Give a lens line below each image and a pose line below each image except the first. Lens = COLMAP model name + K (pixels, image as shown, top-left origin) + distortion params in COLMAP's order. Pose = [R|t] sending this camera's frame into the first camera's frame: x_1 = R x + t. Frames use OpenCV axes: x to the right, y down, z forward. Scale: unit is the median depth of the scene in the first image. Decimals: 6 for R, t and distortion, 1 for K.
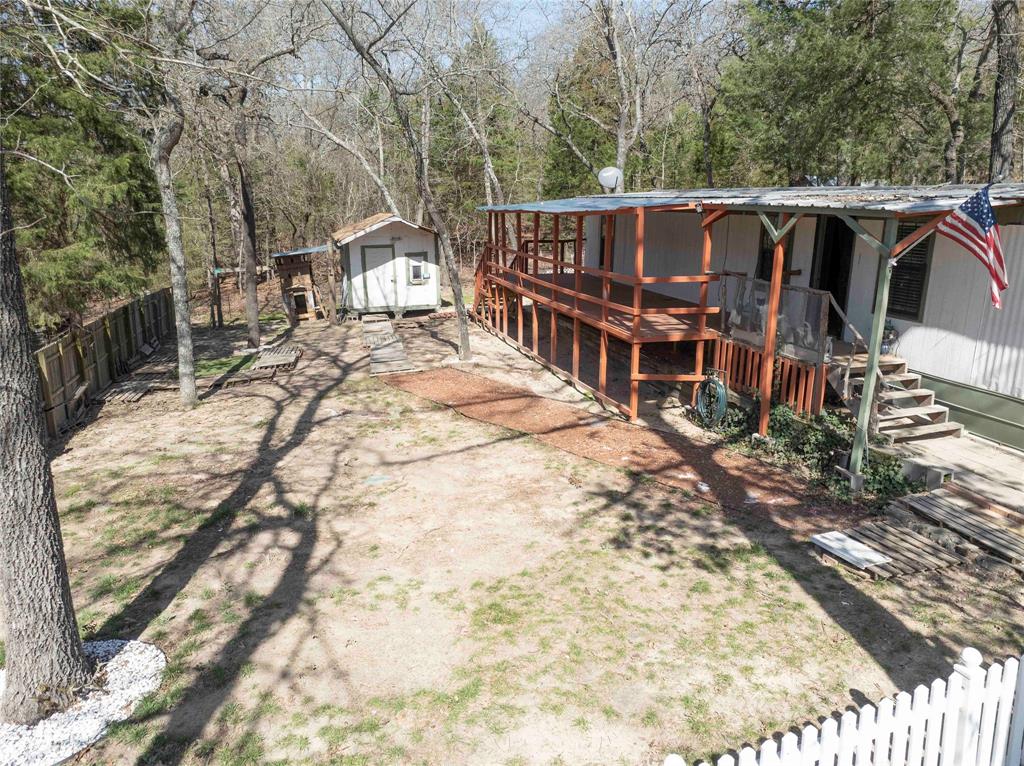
lens RADIAL K [[718.0, 0, 512.0], [0, 718.0, 383.0], [0, 0, 1]] dist [-0.034721, -0.002247]
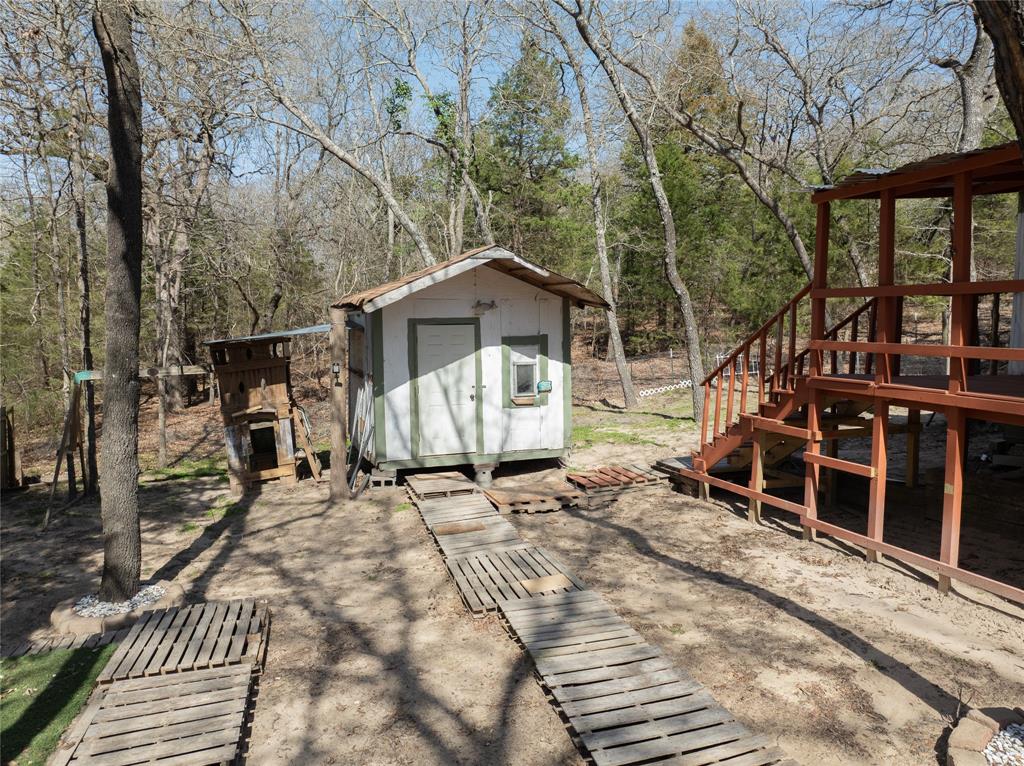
lens RADIAL K [[718.0, 0, 512.0], [0, 718.0, 383.0], [0, 0, 1]] dist [-0.034721, -0.002247]
pose [[0.998272, -0.002066, 0.058718, -0.201613], [0.011851, 0.985921, -0.166793, -0.089857], [-0.057547, 0.167201, 0.984242, 0.656169]]
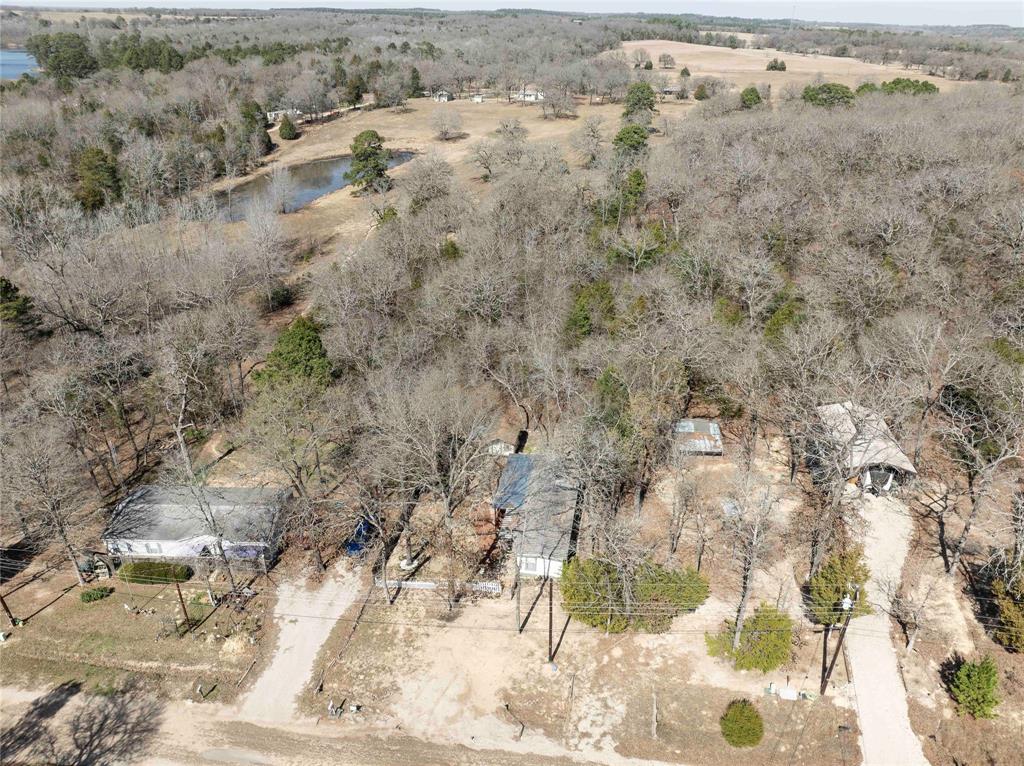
lens RADIAL K [[718.0, 0, 512.0], [0, 718.0, 383.0], [0, 0, 1]] dist [-0.034721, -0.002247]
pose [[0.899994, 0.197937, -0.388370, 1.317413], [-0.105828, 0.963519, 0.245826, -1.484411], [0.422860, -0.180142, 0.888109, -2.227029]]
